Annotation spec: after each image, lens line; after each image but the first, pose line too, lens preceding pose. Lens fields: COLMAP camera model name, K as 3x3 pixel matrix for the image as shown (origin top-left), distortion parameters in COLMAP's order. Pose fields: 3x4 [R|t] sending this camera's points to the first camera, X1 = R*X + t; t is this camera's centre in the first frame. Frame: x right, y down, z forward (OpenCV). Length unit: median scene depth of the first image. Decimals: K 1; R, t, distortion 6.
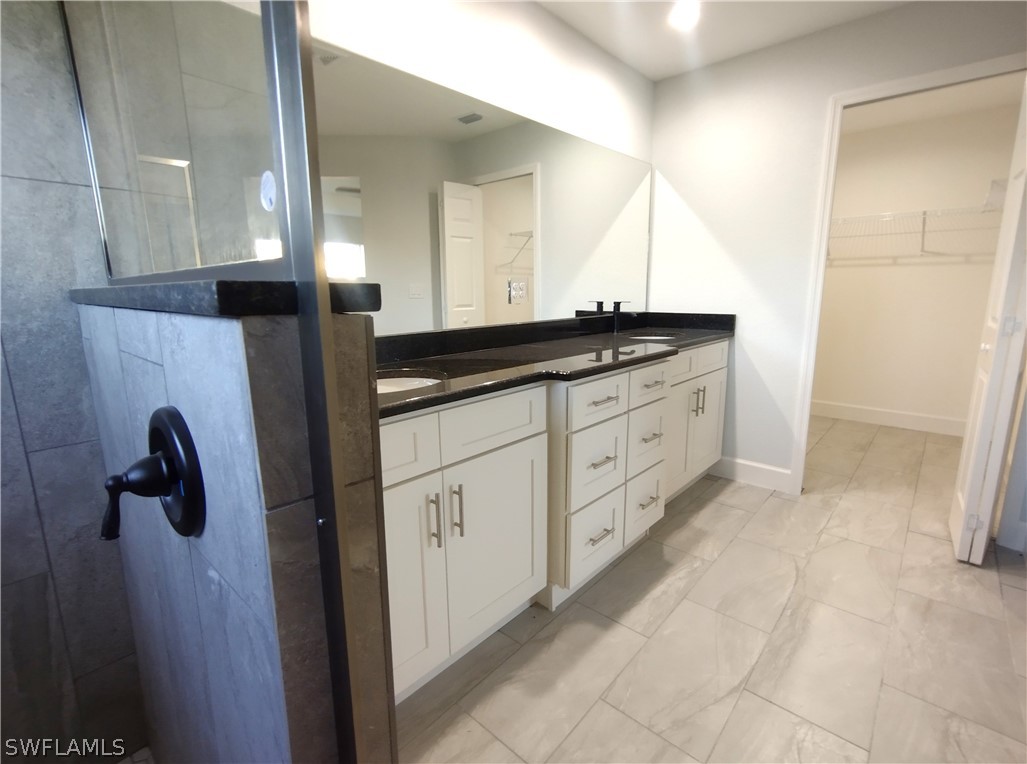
lens RADIAL K [[479.2, 0, 512.8], [0, 479.2, 374.9], [0, 0, 1]] dist [0.004080, -0.005242]
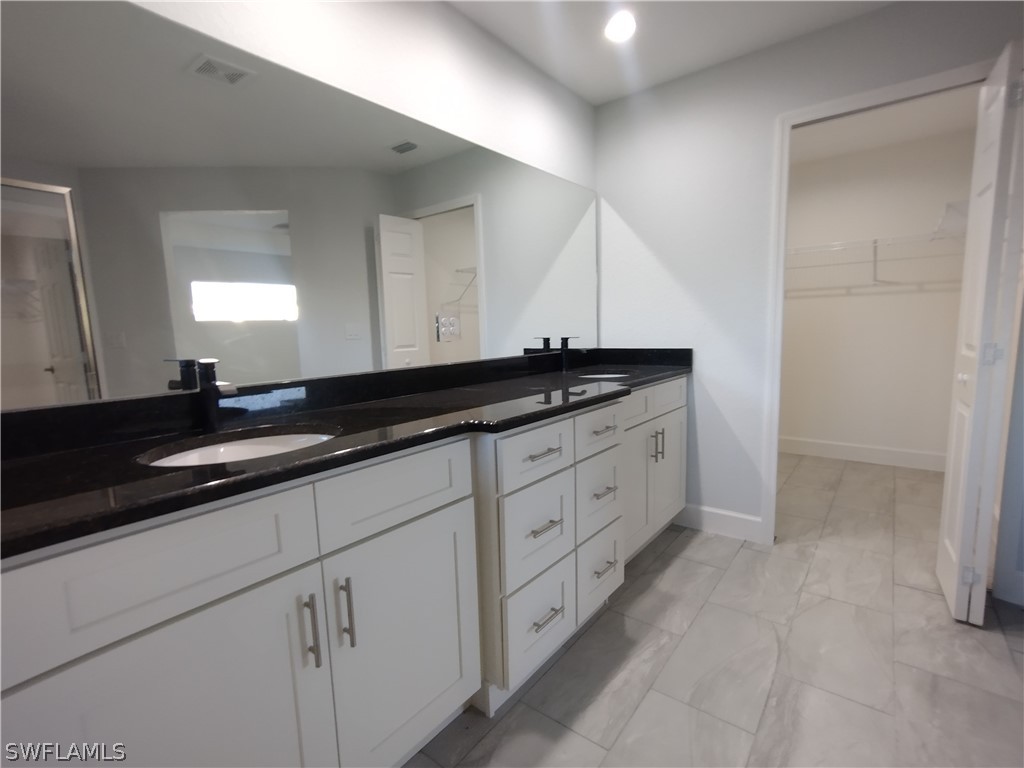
lens RADIAL K [[465.2, 0, 508.5], [0, 465.2, 381.7], [0, 0, 1]] dist [-0.000427, 0.000658]
pose [[0.998269, -0.025634, 0.052937, 0.074039], [0.029157, 0.997335, -0.066886, -0.015256], [-0.051081, 0.068313, 0.996355, 0.154615]]
